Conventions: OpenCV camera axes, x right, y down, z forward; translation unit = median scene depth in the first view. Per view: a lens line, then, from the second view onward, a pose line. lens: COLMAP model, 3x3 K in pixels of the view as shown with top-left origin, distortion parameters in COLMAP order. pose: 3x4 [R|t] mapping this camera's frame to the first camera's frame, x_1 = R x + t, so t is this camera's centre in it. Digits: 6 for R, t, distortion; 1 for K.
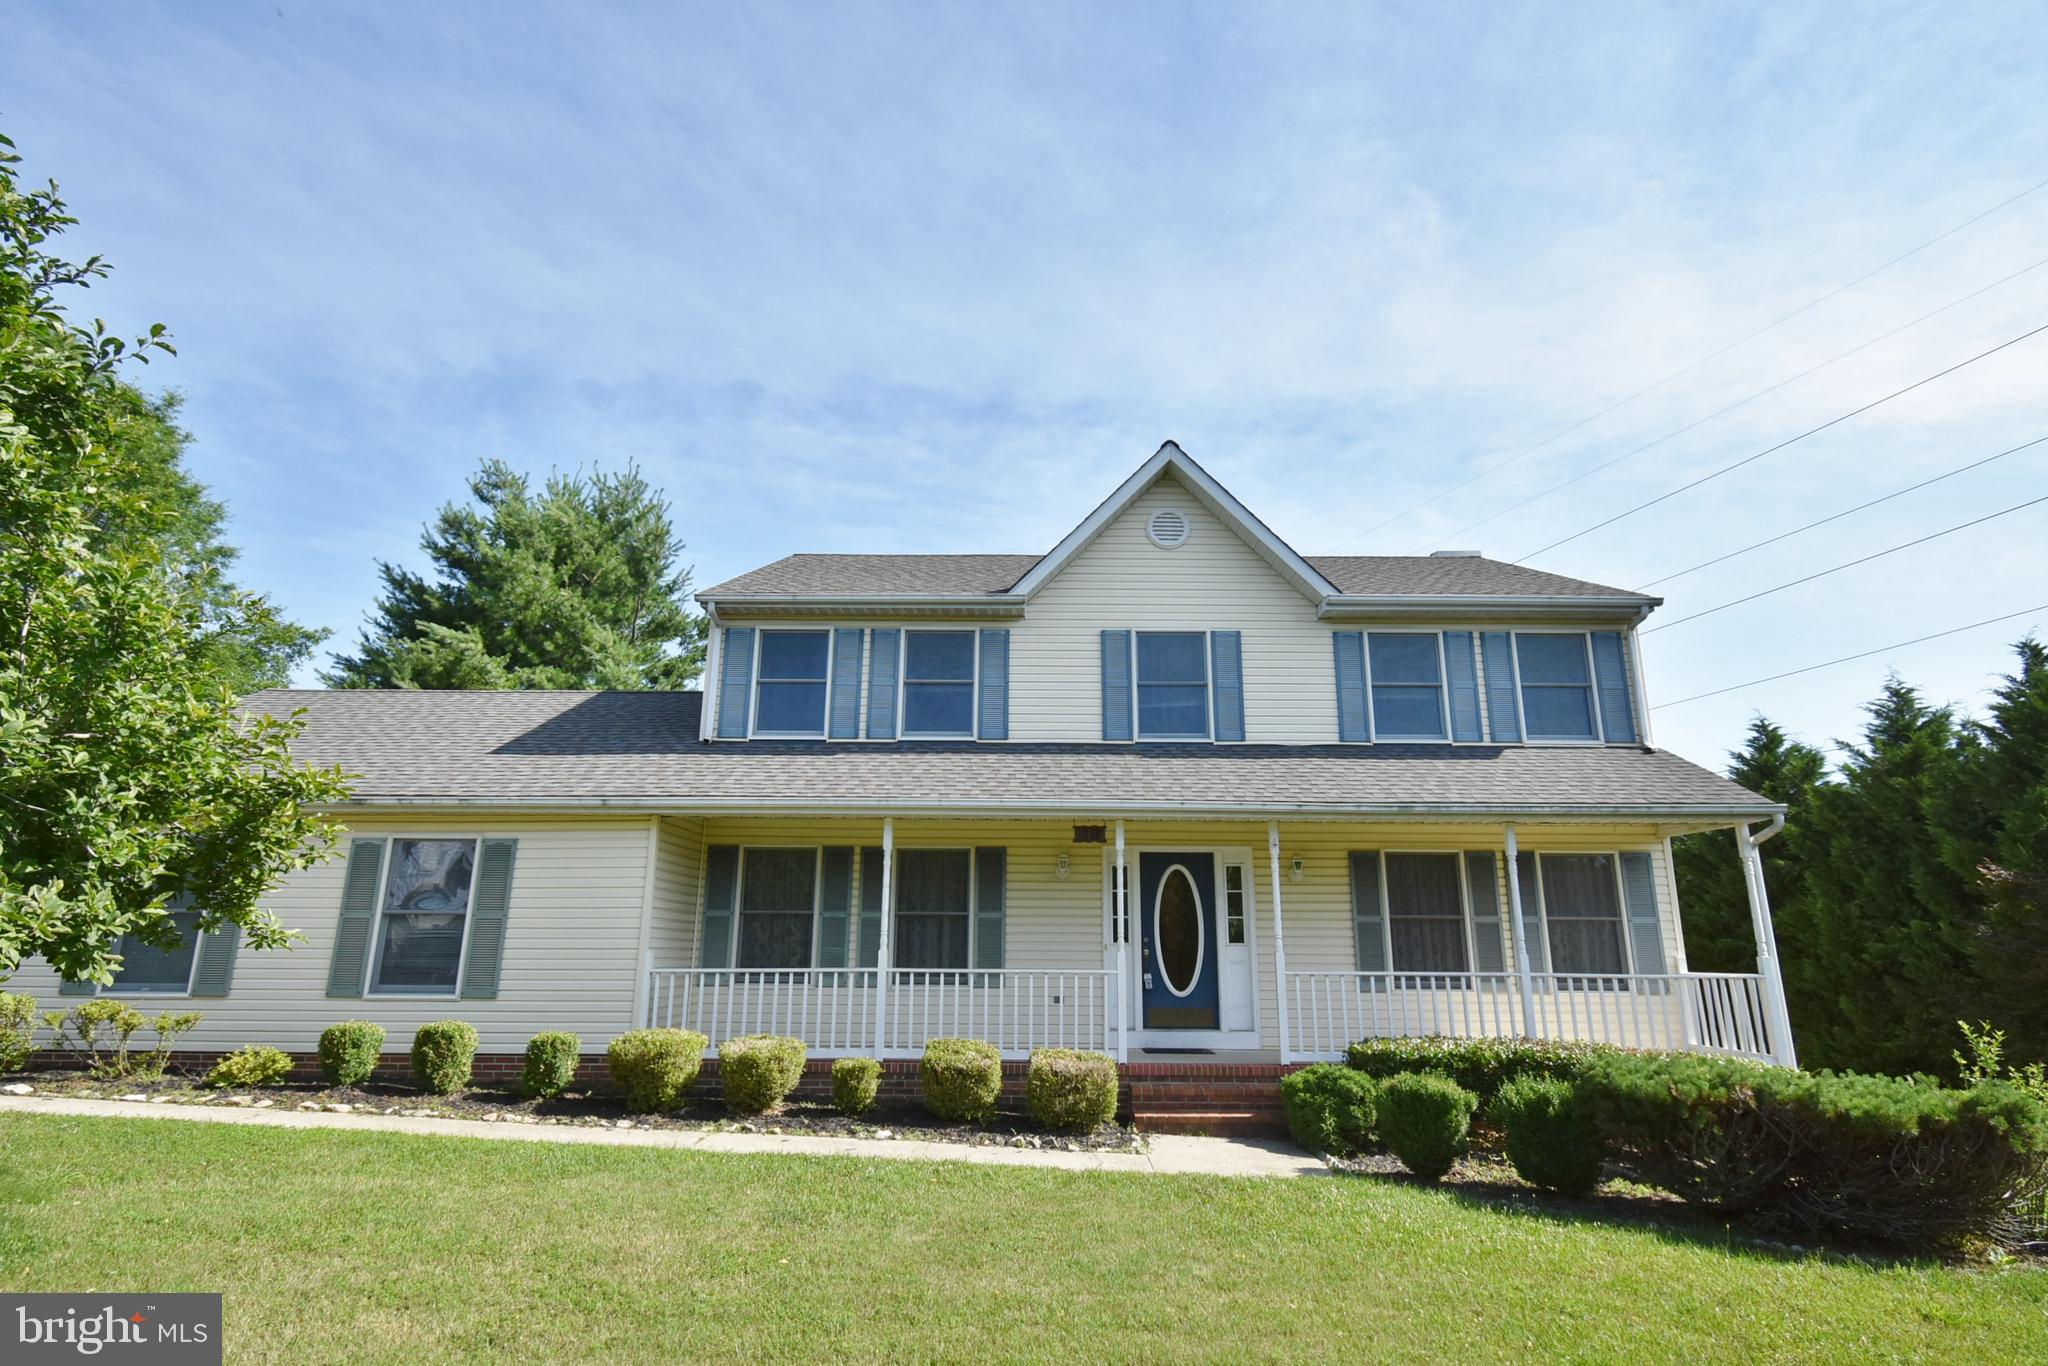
lens RADIAL K [[1046.9, 0, 1028.9], [0, 1046.9, 680.0], [0, 0, 1]] dist [0.003725, -0.000989]
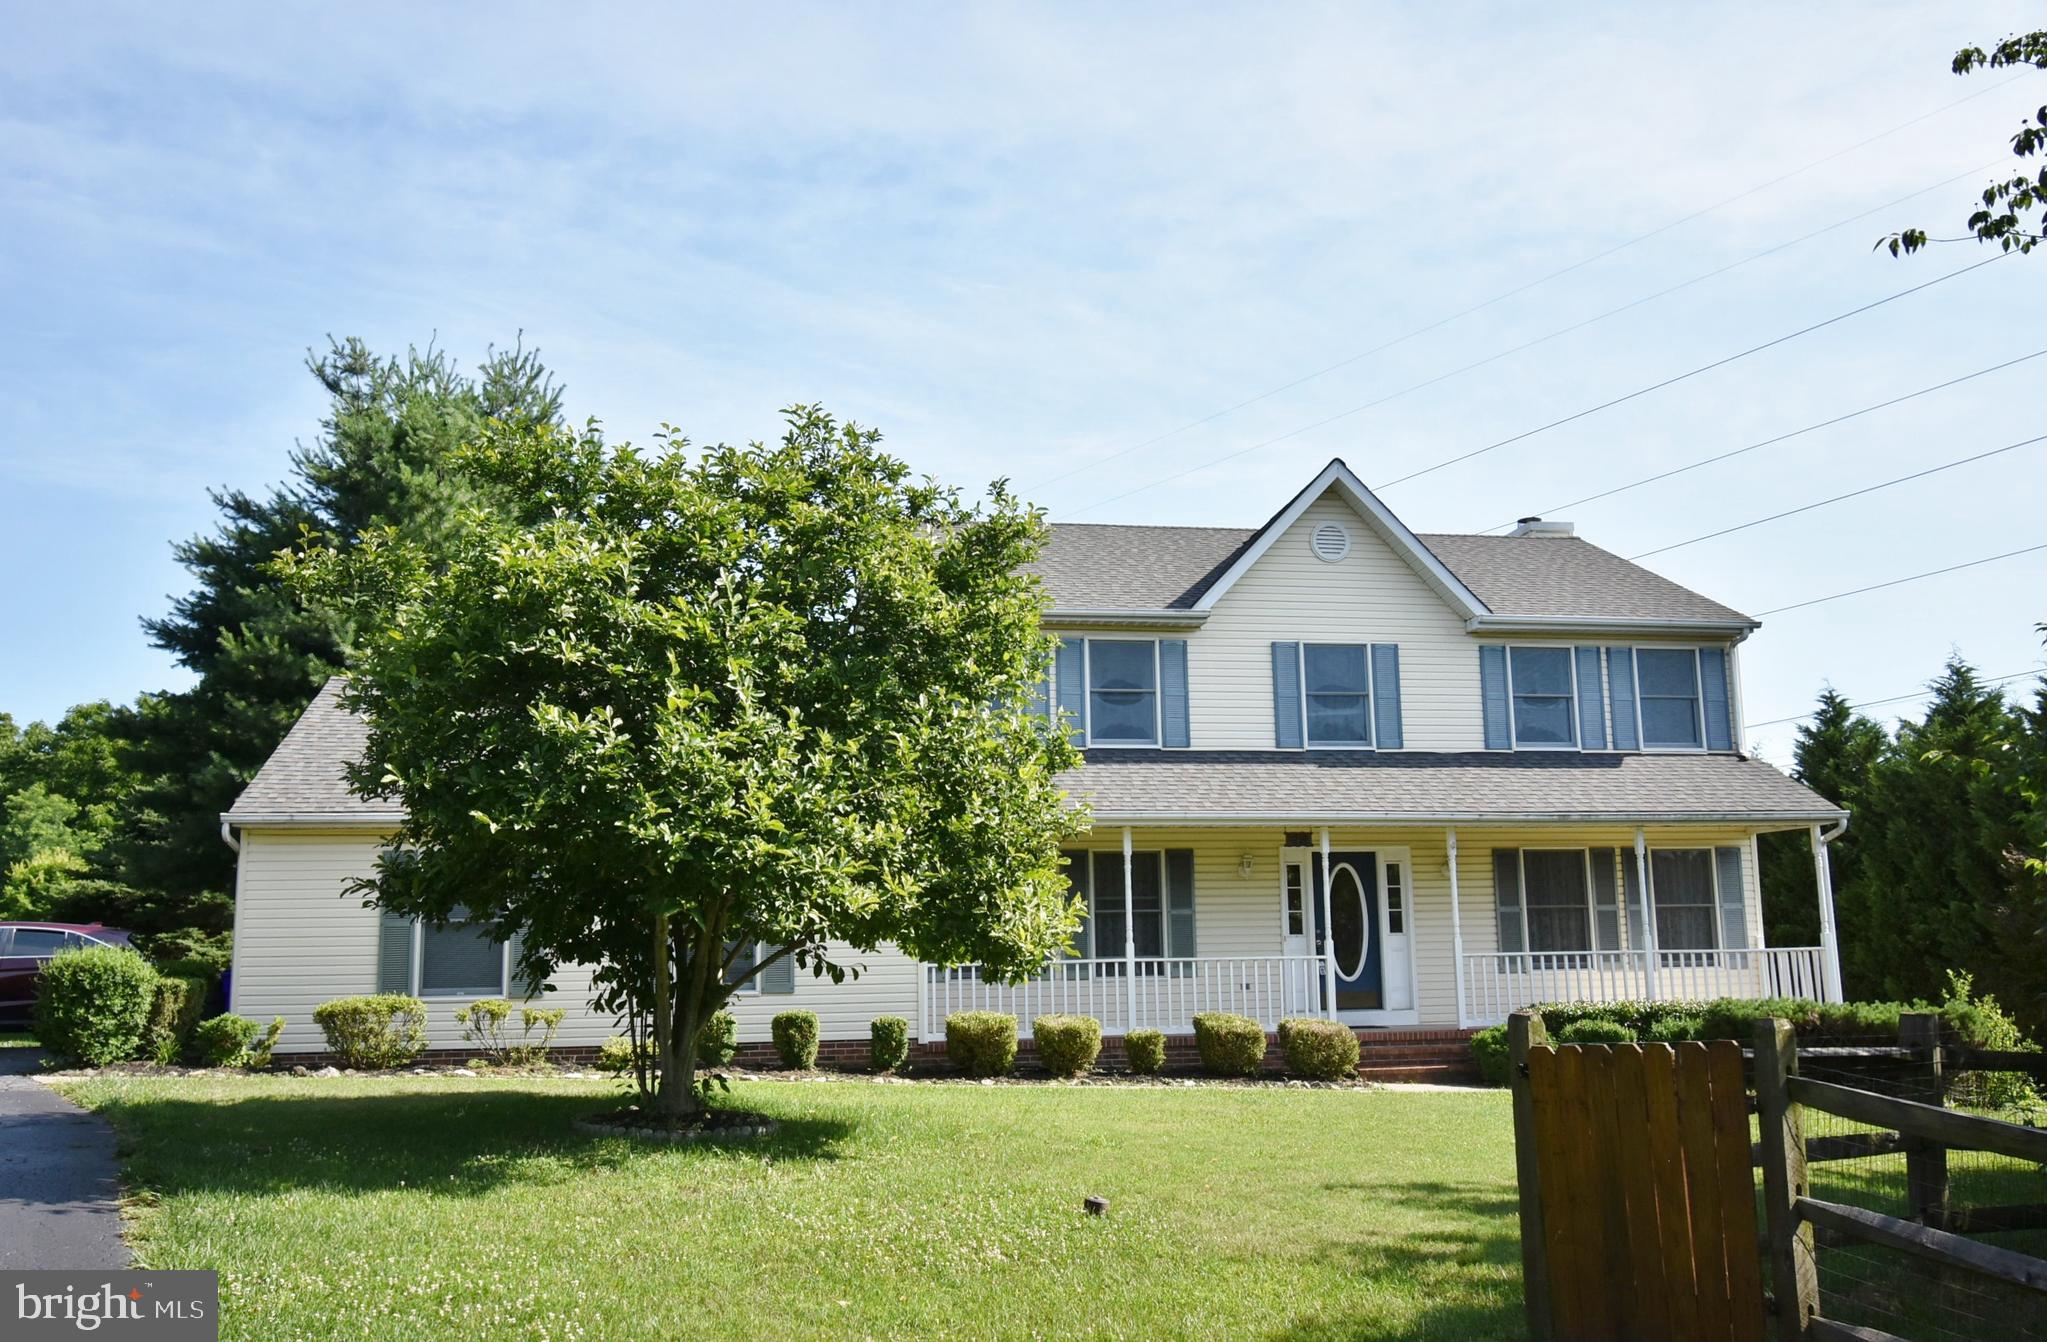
lens RADIAL K [[1755.1, 0, 1020.5], [0, 1755.1, 669.9], [0, 0, 1]] dist [0.003879, -0.007459]
pose [[0.983437, 0.007059, 0.181114, -0.510565], [-0.021797, 0.996595, 0.079518, -0.158115], [-0.179936, -0.082149, 0.980242, -0.697136]]
